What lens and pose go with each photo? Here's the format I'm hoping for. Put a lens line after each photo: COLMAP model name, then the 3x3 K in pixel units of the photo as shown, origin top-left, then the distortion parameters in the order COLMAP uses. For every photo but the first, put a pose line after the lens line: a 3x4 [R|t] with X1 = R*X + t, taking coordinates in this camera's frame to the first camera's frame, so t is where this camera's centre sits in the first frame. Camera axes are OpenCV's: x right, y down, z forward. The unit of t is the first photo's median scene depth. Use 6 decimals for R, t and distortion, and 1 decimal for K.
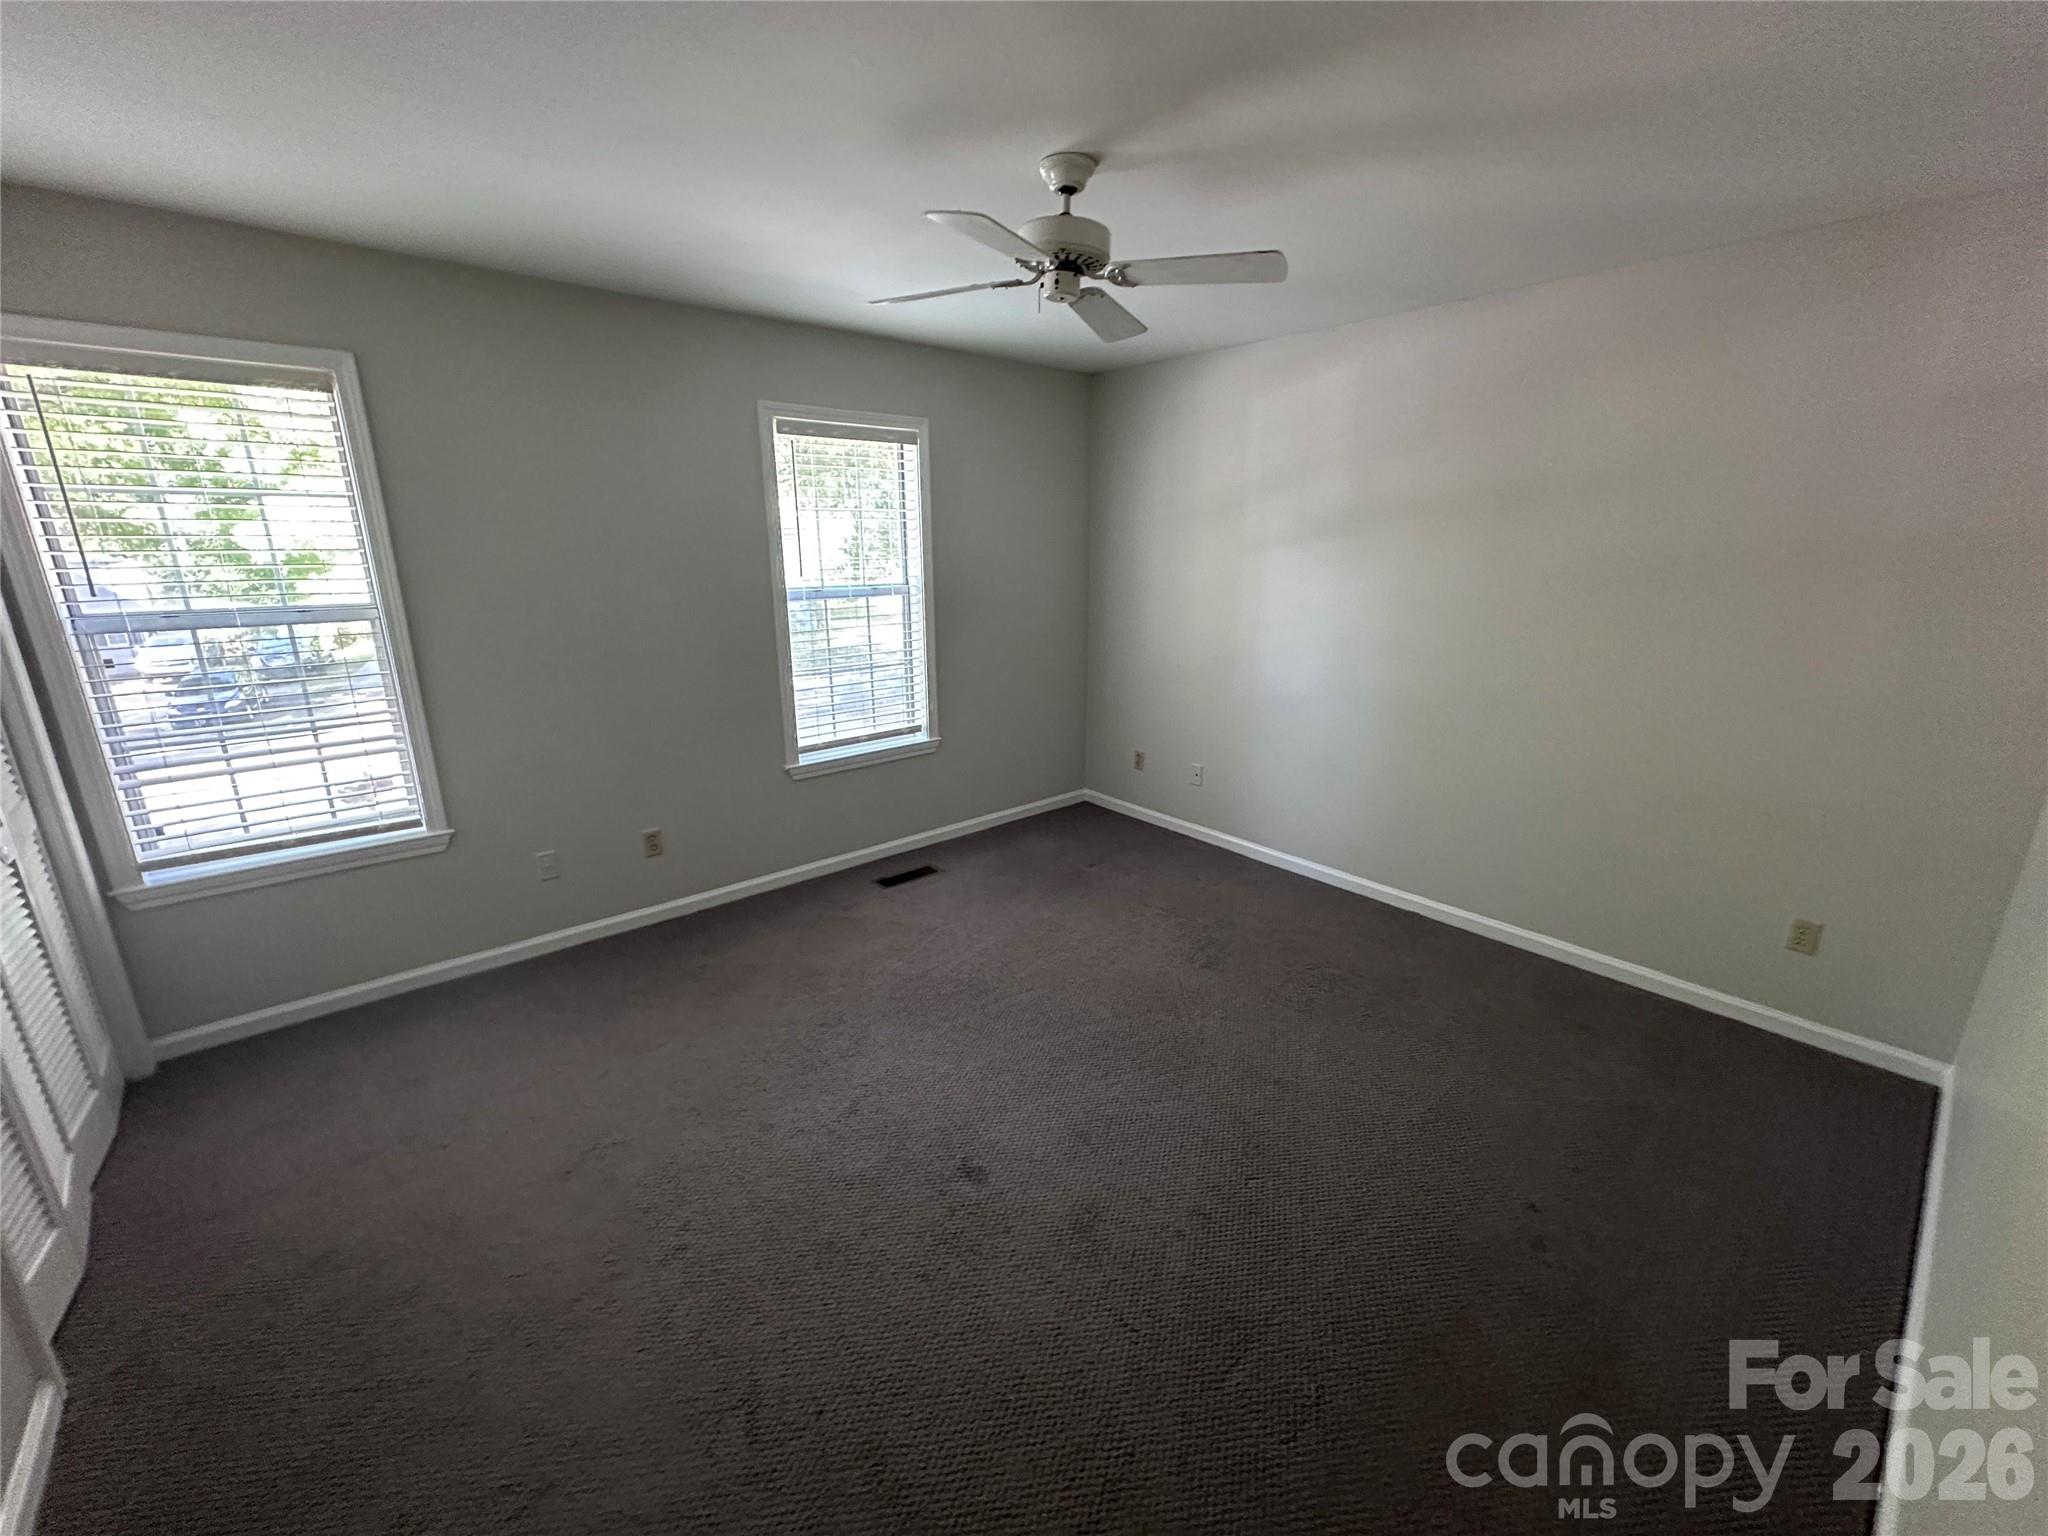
lens RADIAL K [[773.0, 0, 1018.5], [0, 773.0, 753.1], [0, 0, 1]] dist [-0.000080, 0.000008]
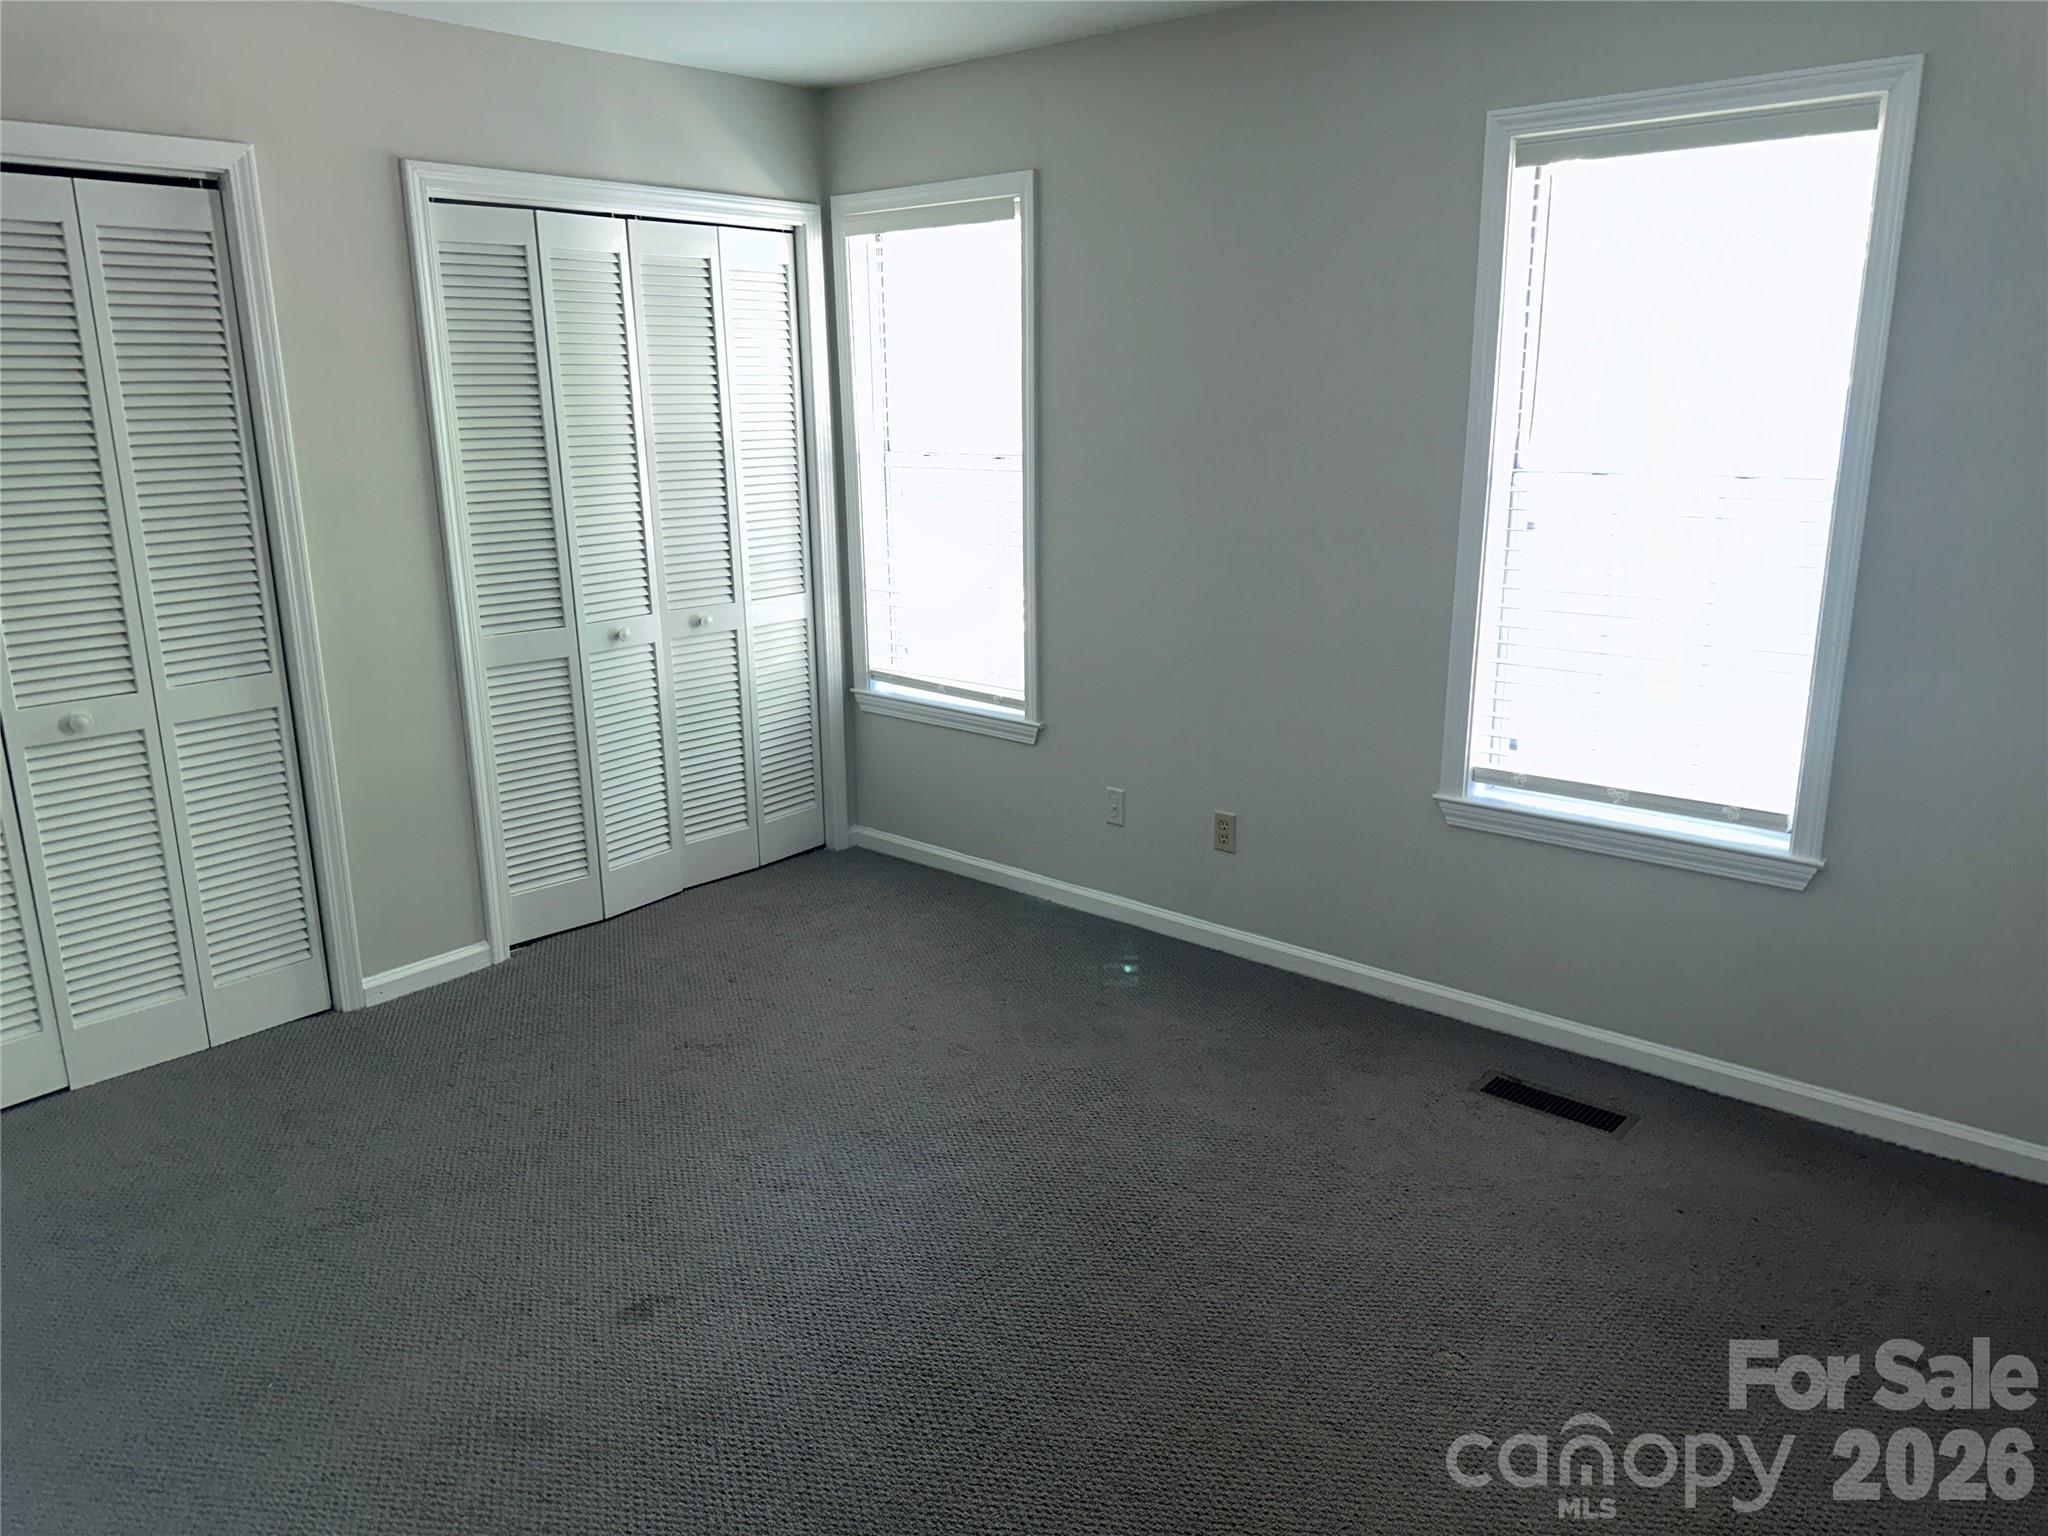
lens RADIAL K [[1460.0, 0, 1026.3], [0, 1460.0, 744.0], [0, 0, 1]] dist [0.111492, -0.168065]
pose [[0.170796, 0.233421, -0.957258, 0.617710], [-0.246812, 0.950695, 0.187784, -0.135464], [0.953893, 0.204190, 0.219986, 0.491709]]
